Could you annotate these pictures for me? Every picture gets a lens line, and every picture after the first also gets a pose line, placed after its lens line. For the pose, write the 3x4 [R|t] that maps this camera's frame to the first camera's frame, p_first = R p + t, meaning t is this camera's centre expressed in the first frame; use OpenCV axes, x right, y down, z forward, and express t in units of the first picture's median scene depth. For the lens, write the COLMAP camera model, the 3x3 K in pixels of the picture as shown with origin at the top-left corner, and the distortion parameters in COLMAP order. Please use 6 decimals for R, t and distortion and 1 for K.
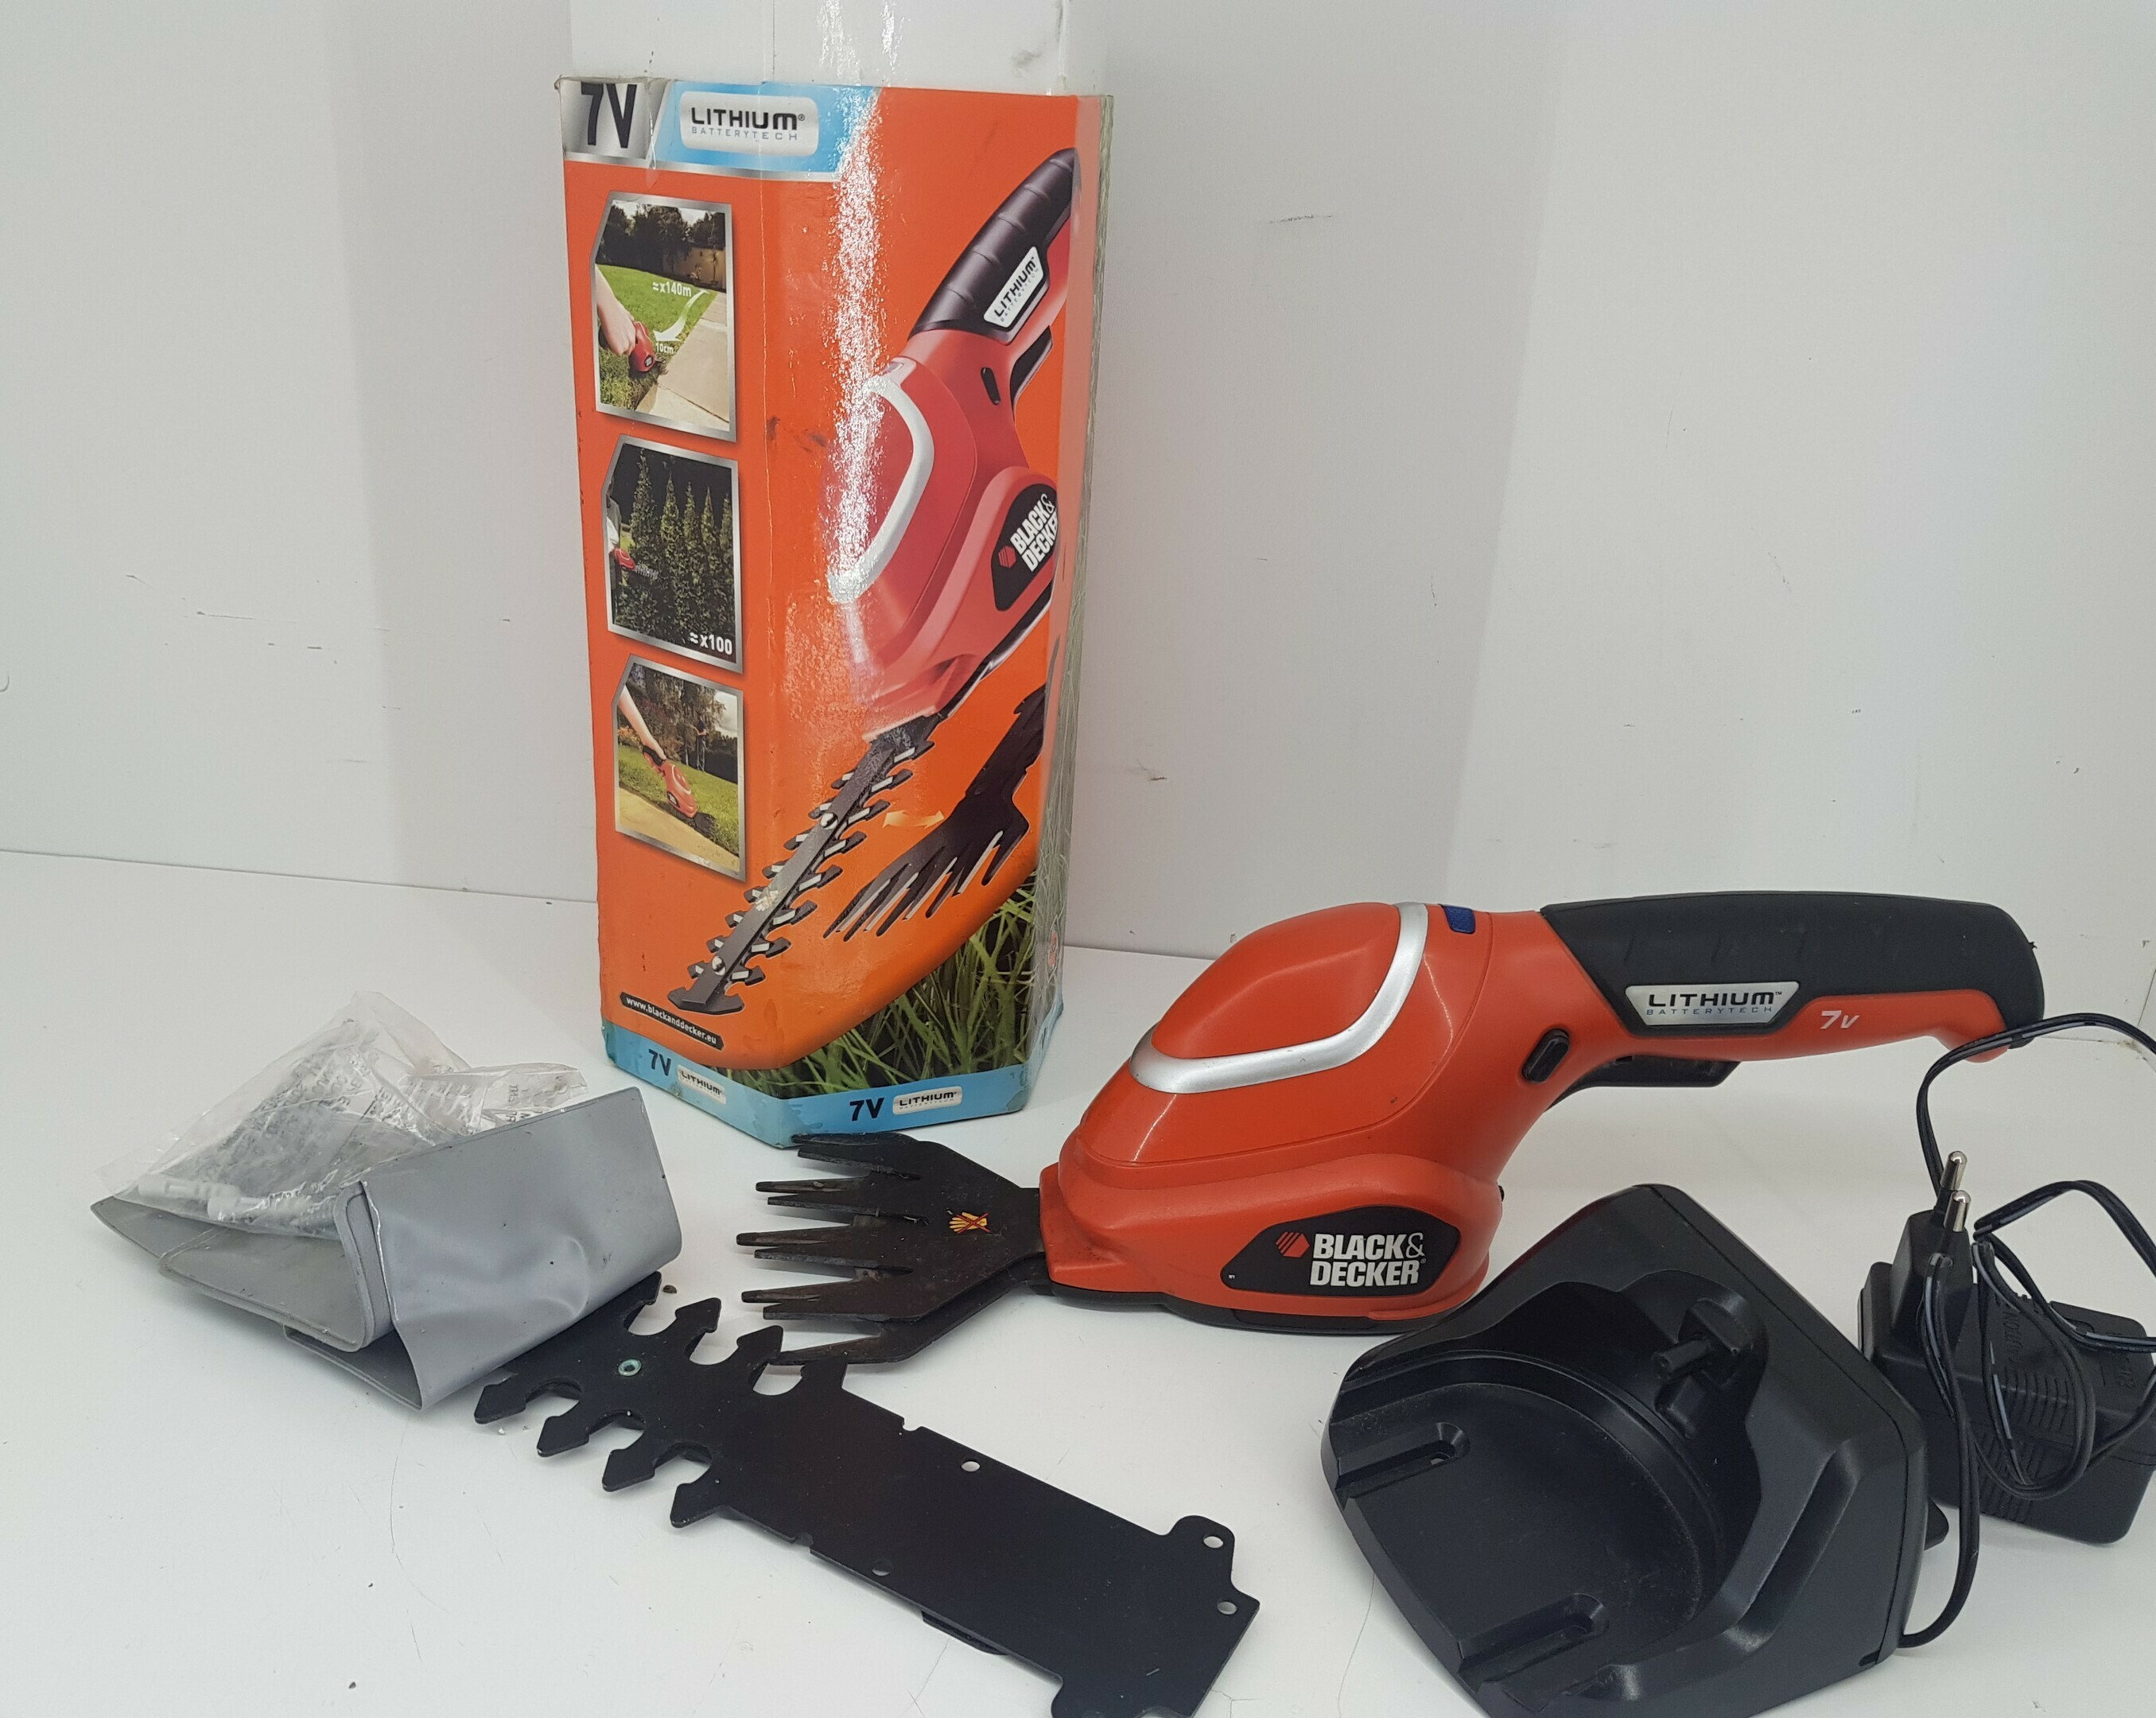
lens RADIAL K [[1774.1, 0, 1077.9], [0, 1774.1, 860.3], [0, 0, 1]] dist [-0.005527, -0.000642]
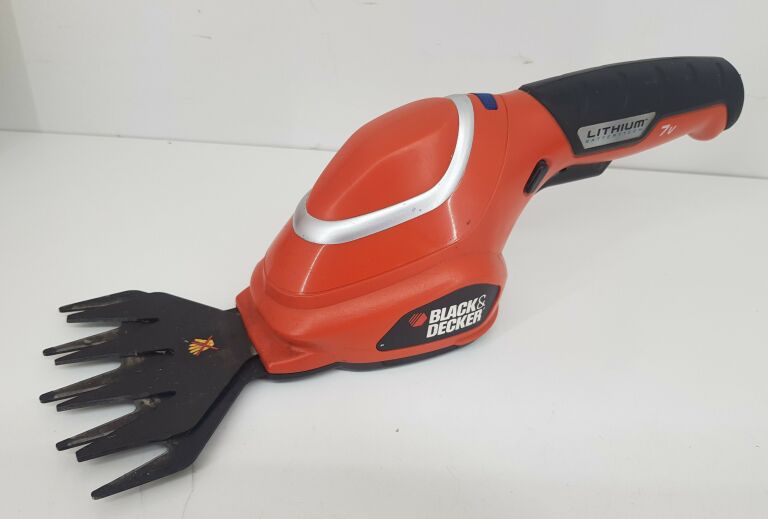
lens RADIAL K [[635.8, 0, 382.1], [0, 635.8, 259.2], [0, 0, 1]] dist [0.008276, -0.025890]
pose [[0.927074, -0.211011, 0.309853, -0.075443], [0.123369, 0.952229, 0.279355, -0.002118], [-0.353998, -0.220757, 0.908819, 0.484397]]
